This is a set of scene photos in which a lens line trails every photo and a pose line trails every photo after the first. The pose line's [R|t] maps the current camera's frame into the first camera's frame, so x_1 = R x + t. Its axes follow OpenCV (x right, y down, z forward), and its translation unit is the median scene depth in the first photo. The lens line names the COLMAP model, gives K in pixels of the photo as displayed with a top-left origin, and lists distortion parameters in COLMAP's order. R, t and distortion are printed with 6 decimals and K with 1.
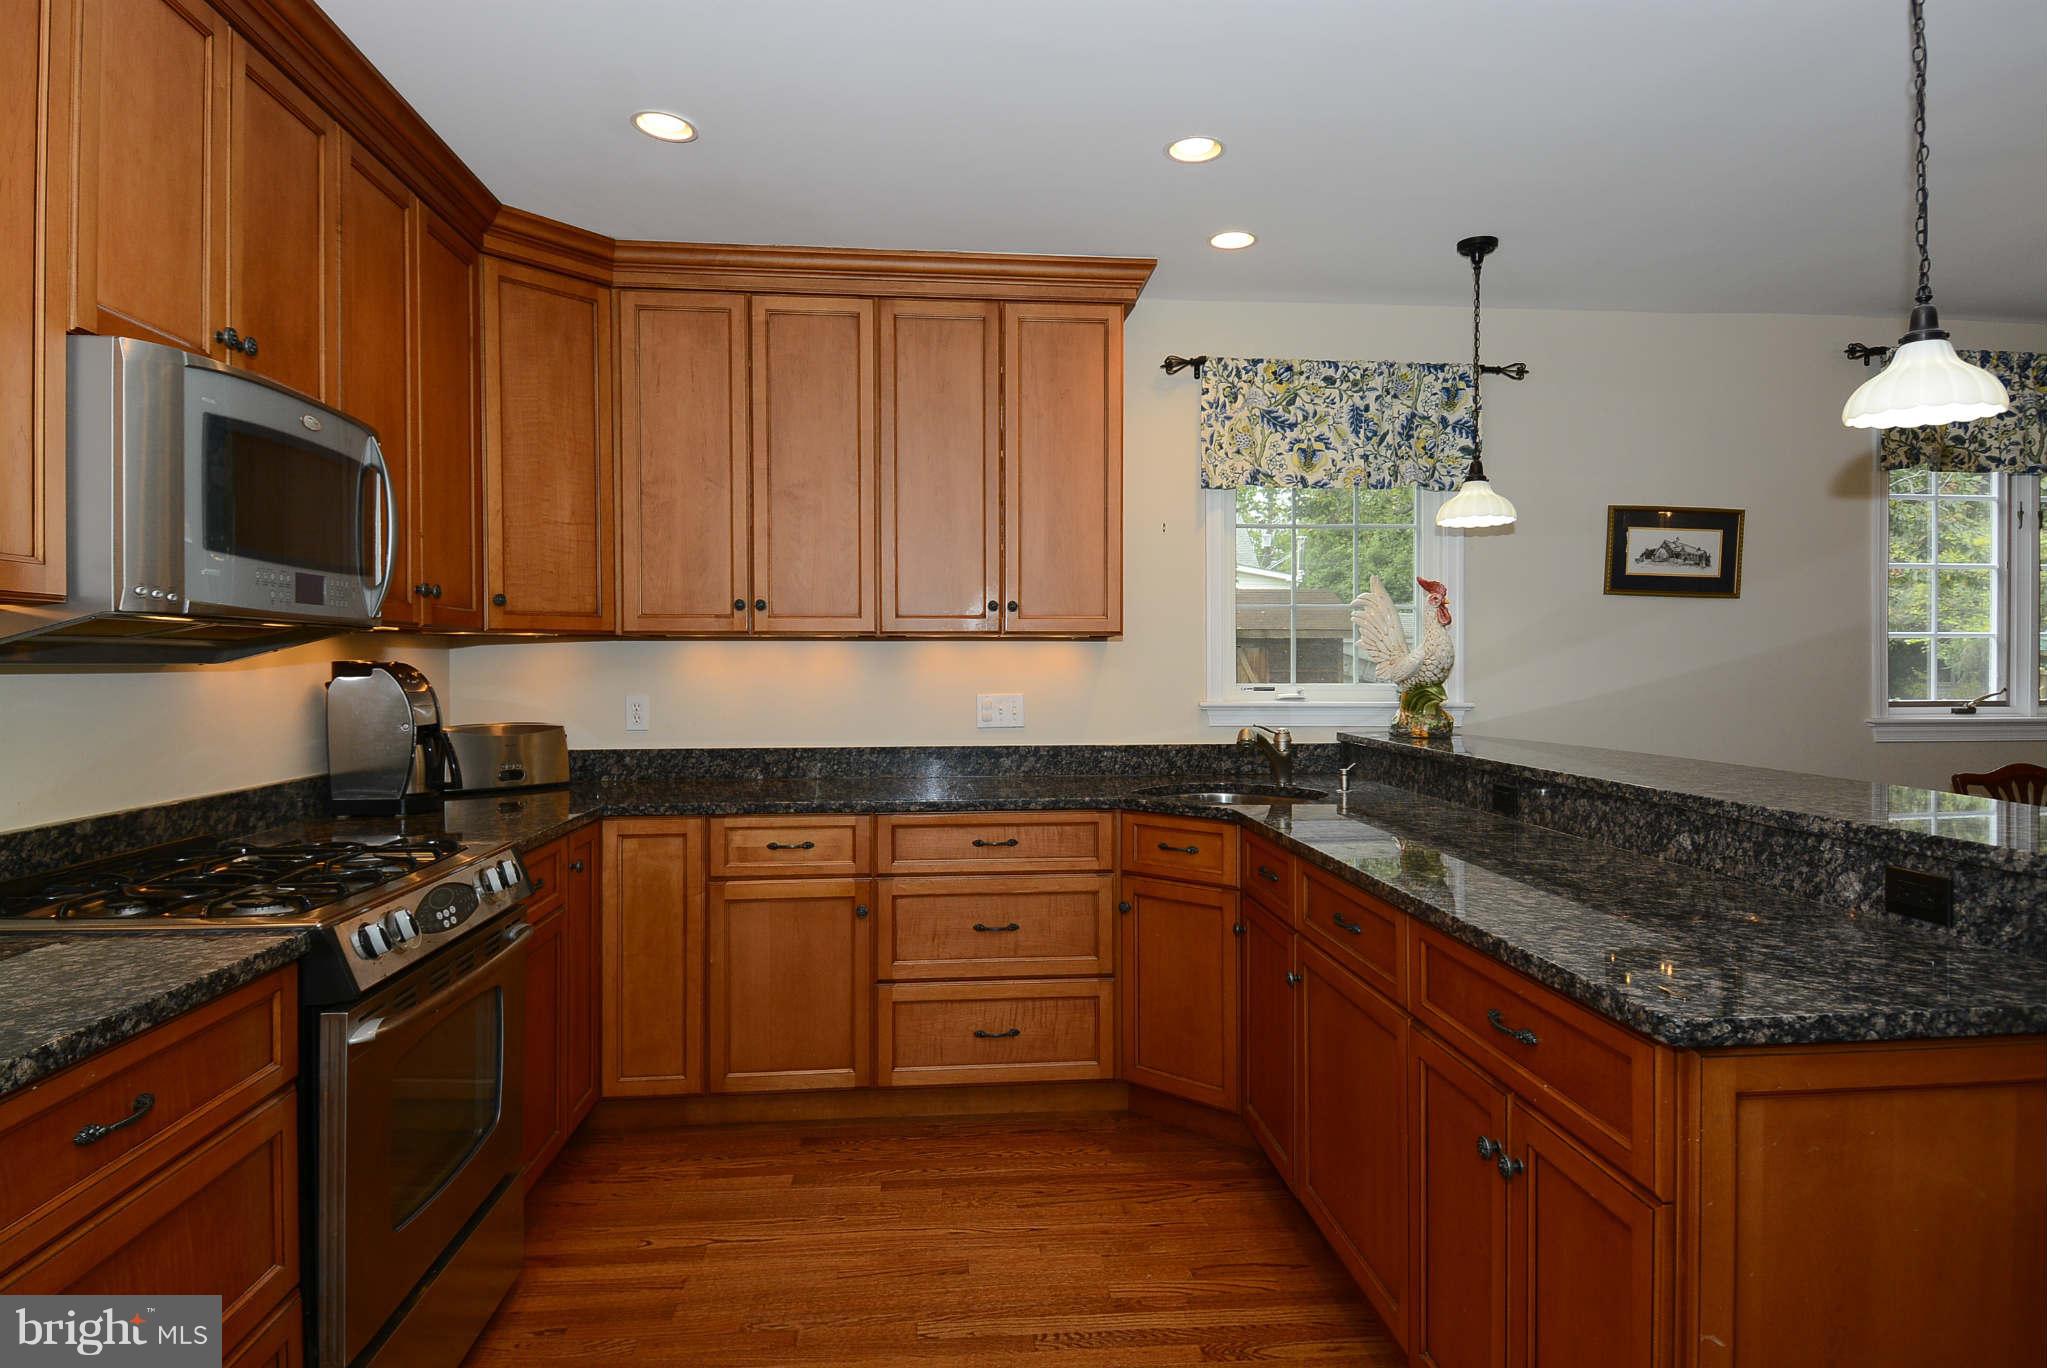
lens RADIAL K [[1148.3, 0, 1015.6], [0, 1148.3, 668.2], [0, 0, 1]] dist [0.046701, -0.052382]
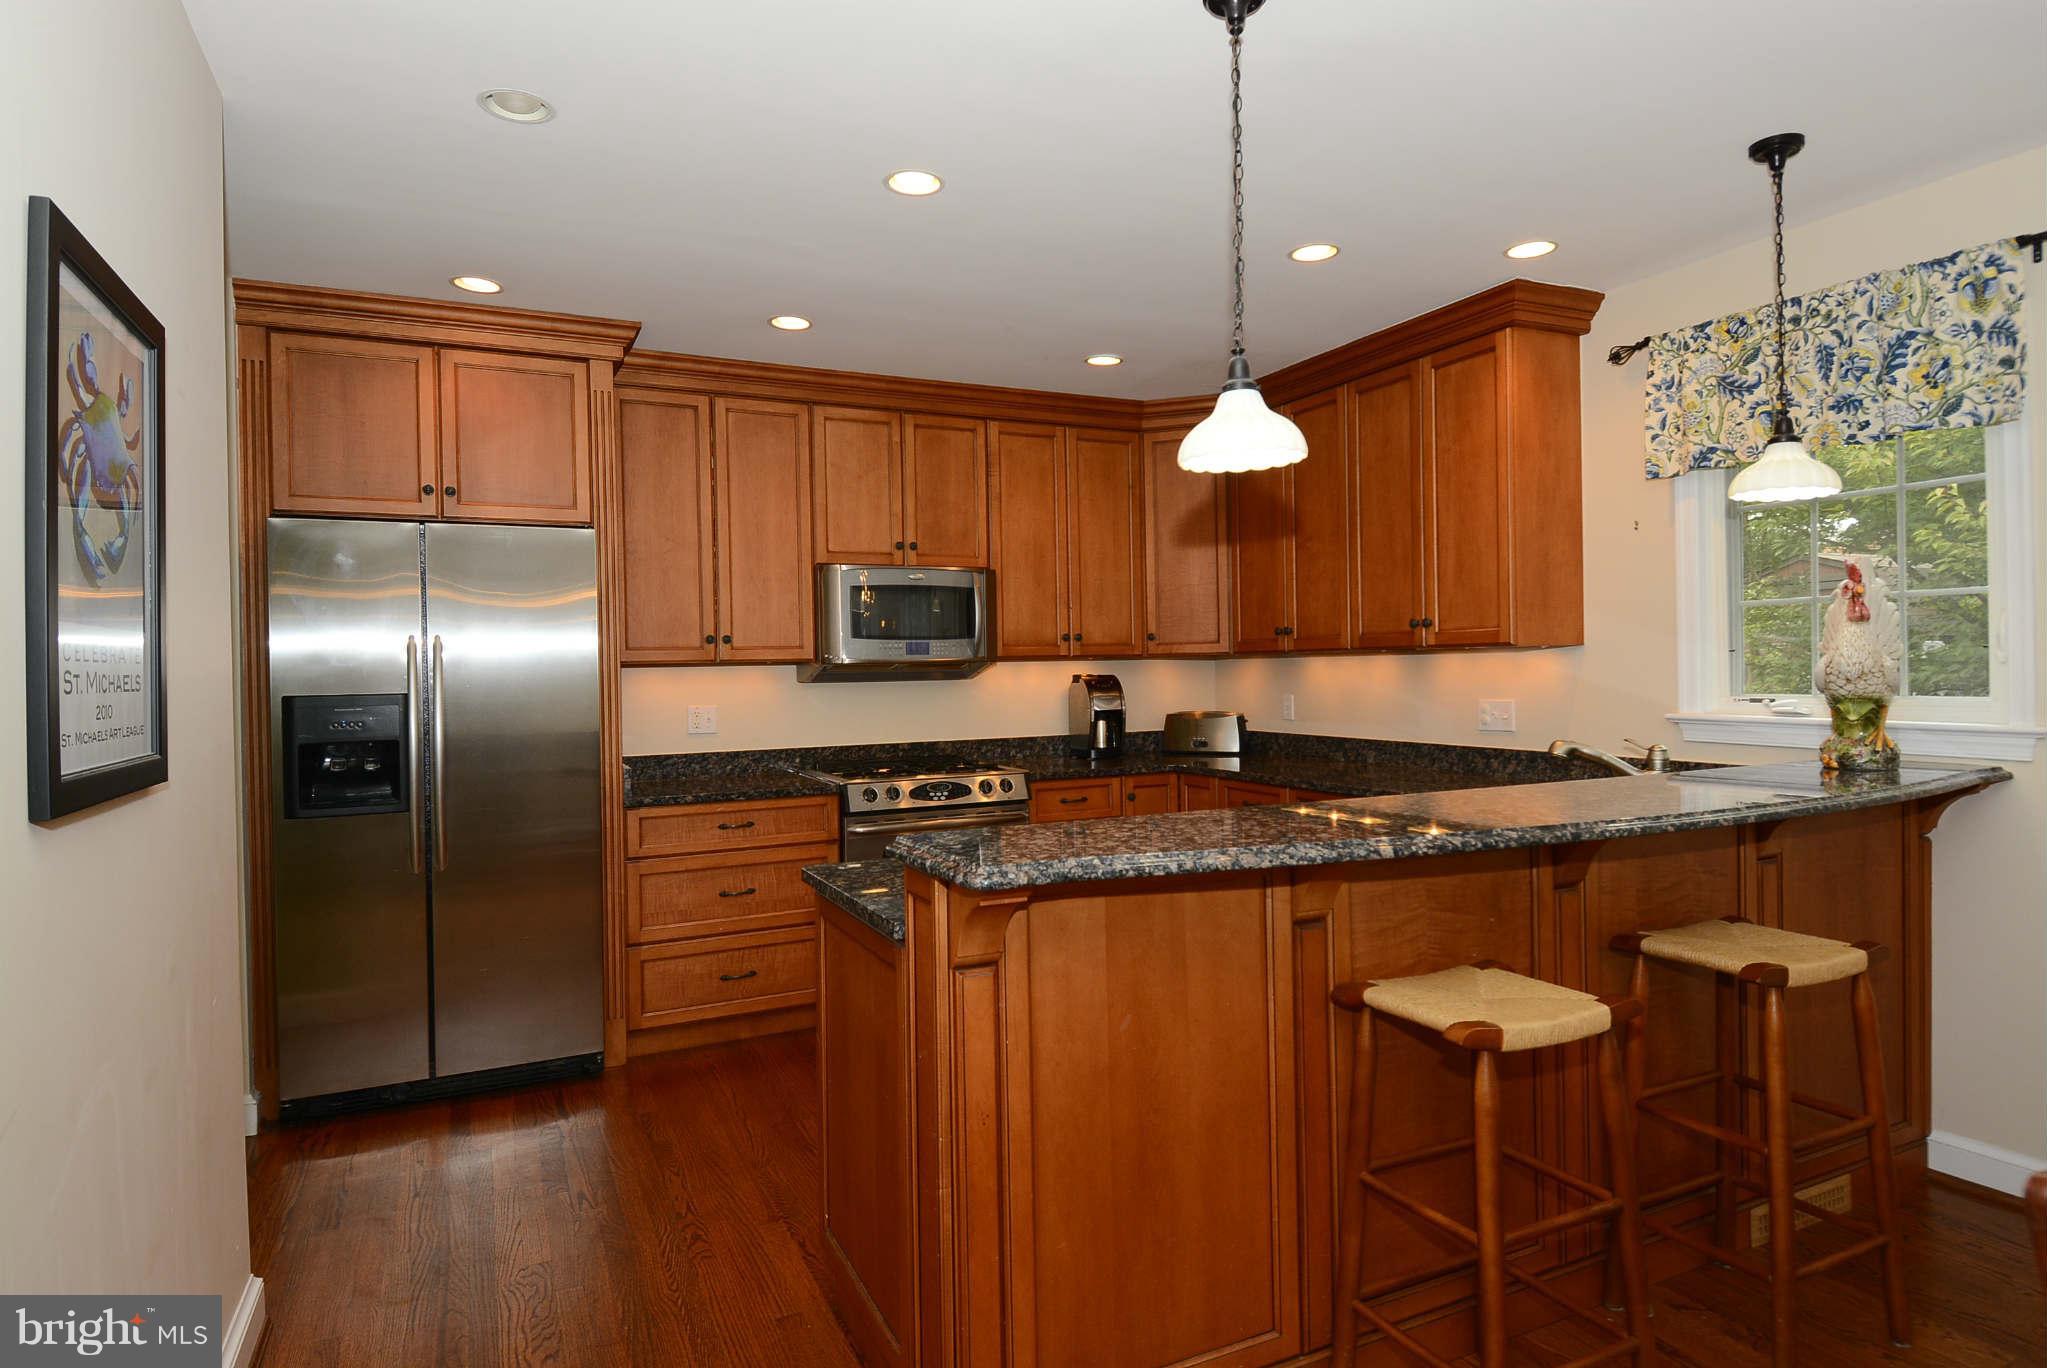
lens RADIAL K [[1102.9, 0, 1045.2], [0, 1102.9, 668.2], [0, 0, 1]] dist [0.044412, -0.052345]
pose [[0.374037, -0.005213, -0.927399, 0.790998], [0.013652, 0.999907, -0.000115, -0.012866], [0.927313, -0.012618, 0.374073, 0.215638]]
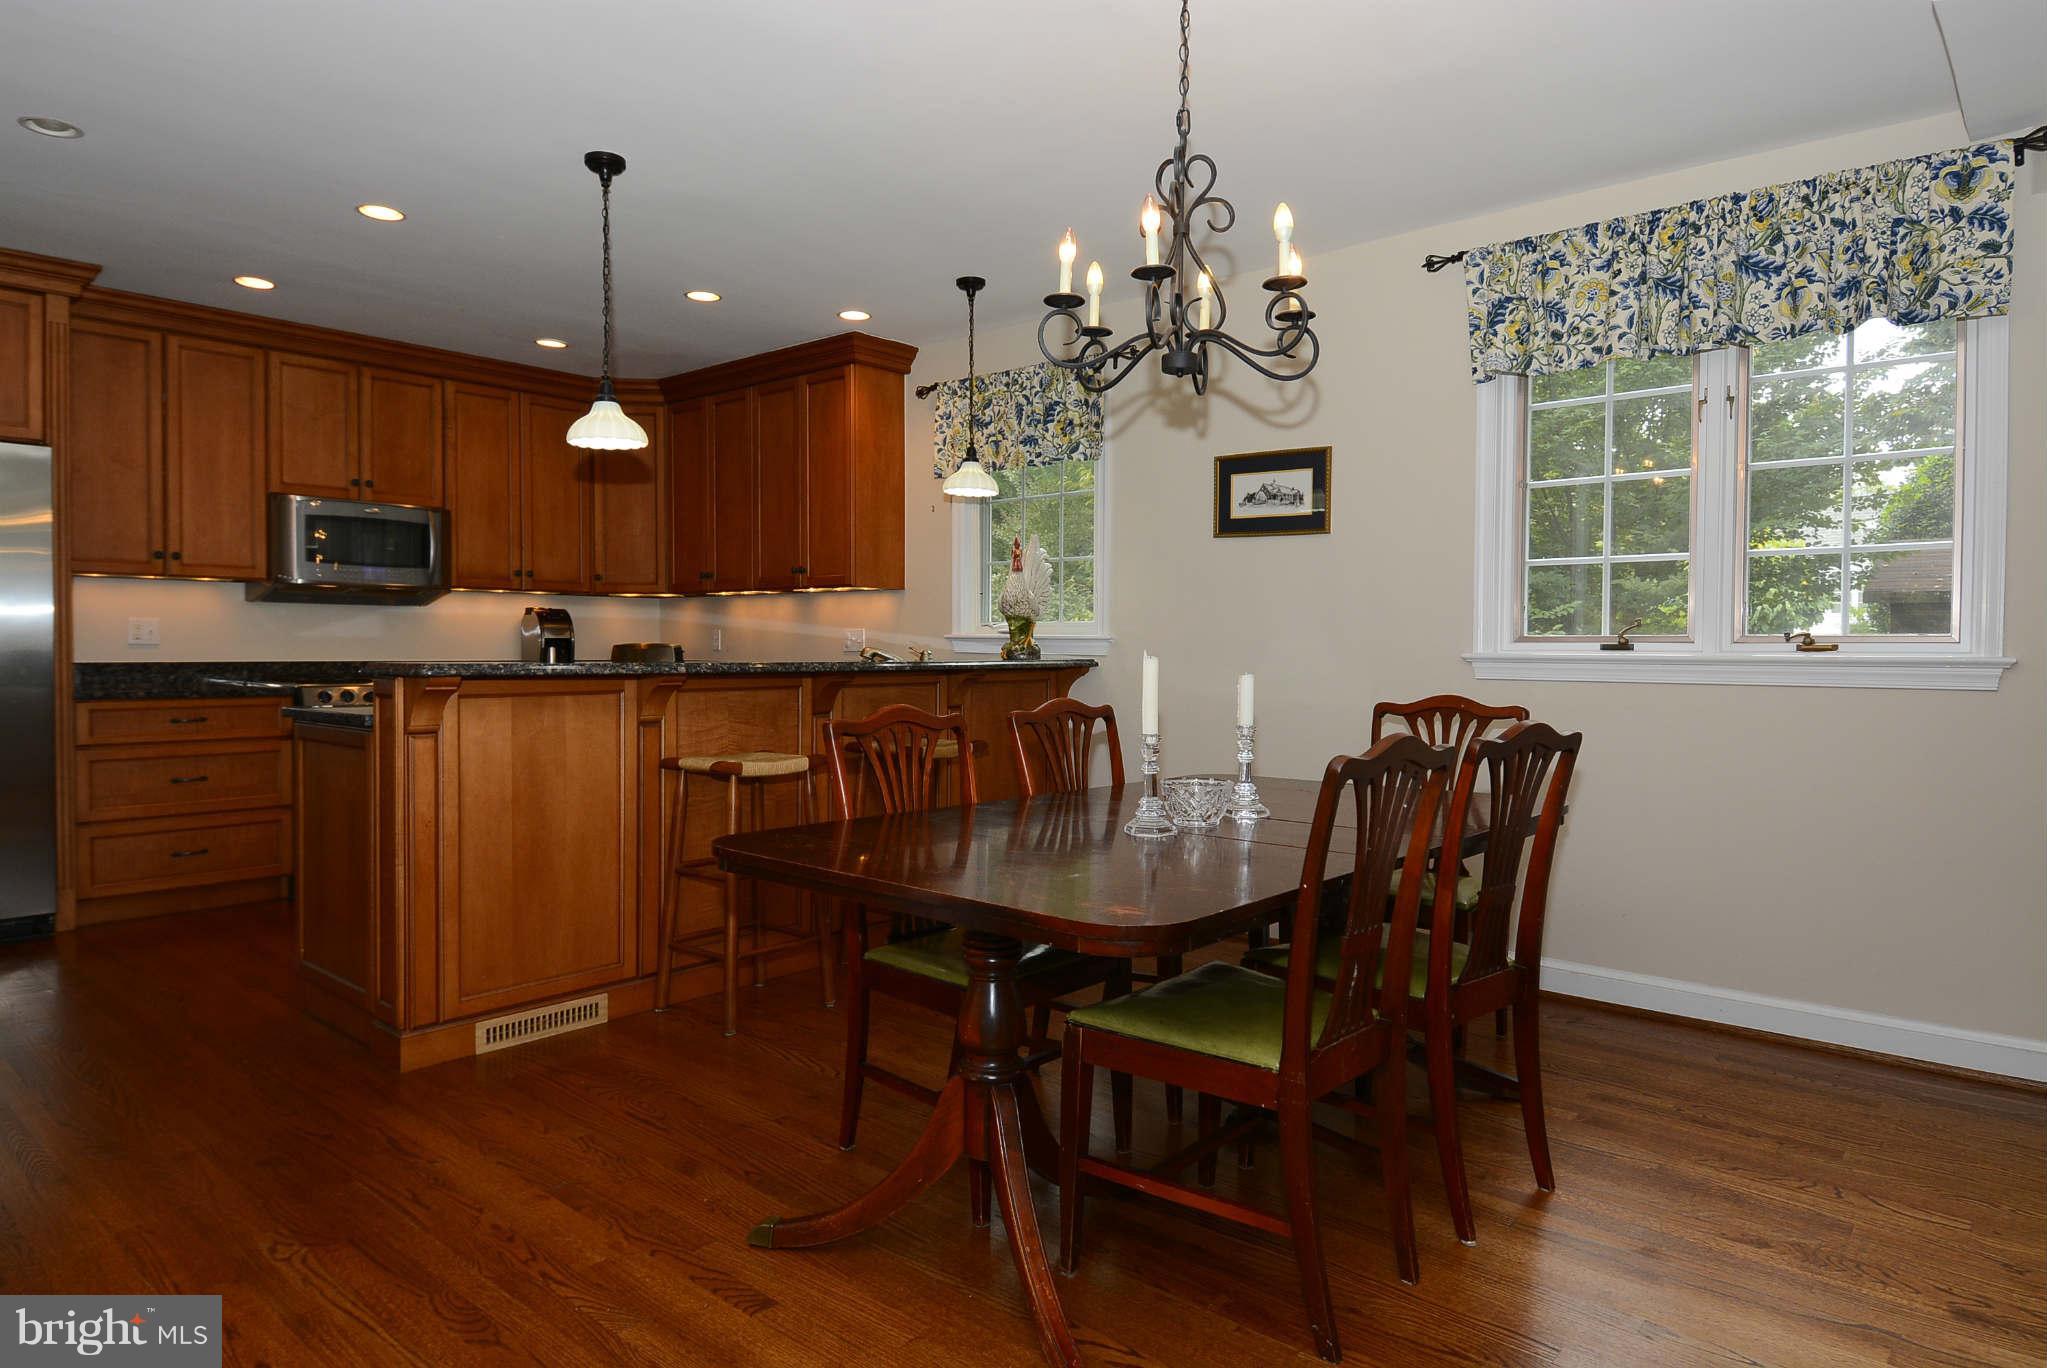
lens RADIAL K [[1148.3, 0, 1015.6], [0, 1148.3, 668.2], [0, 0, 1]] dist [0.046701, -0.052382]
pose [[0.706759, 0.019434, -0.707187, 1.189258], [-0.009122, 0.999790, 0.018359, 0.043889], [0.707395, -0.006524, 0.706788, 0.089638]]
